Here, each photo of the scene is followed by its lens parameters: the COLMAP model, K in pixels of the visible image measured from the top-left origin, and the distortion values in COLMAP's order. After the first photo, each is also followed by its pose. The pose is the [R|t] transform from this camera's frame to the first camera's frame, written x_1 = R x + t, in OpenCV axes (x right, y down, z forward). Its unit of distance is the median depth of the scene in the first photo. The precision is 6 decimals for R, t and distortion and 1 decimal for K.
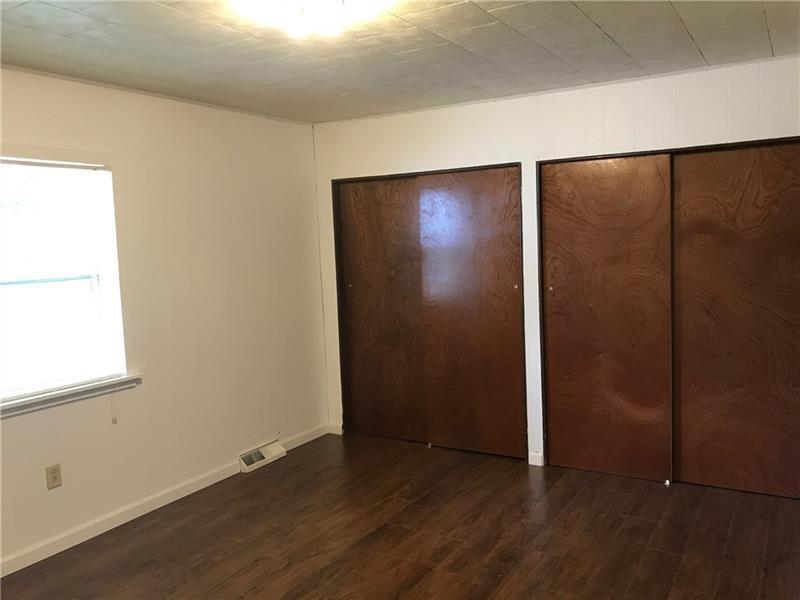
lens RADIAL K [[654.0, 0, 400.0], [0, 654.0, 300.7], [0, 0, 1]] dist [0.062075, -0.082896]
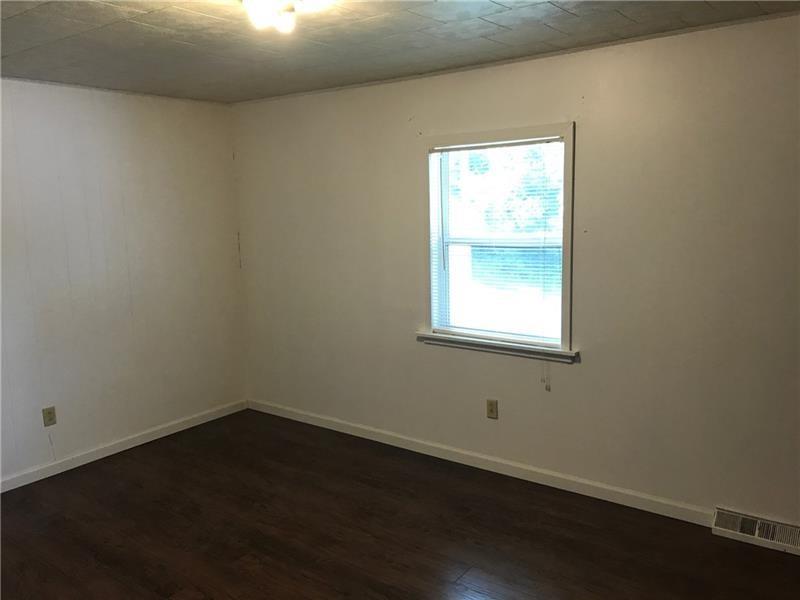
lens RADIAL K [[654.0, 0, 399.6], [0, 654.0, 299.1], [0, 0, 1]] dist [0.062075, -0.082896]
pose [[-0.088661, 0.187043, -0.978343, 0.583497], [-0.064195, 0.979096, 0.193005, -0.140566], [0.993991, 0.079916, -0.074800, 0.852889]]
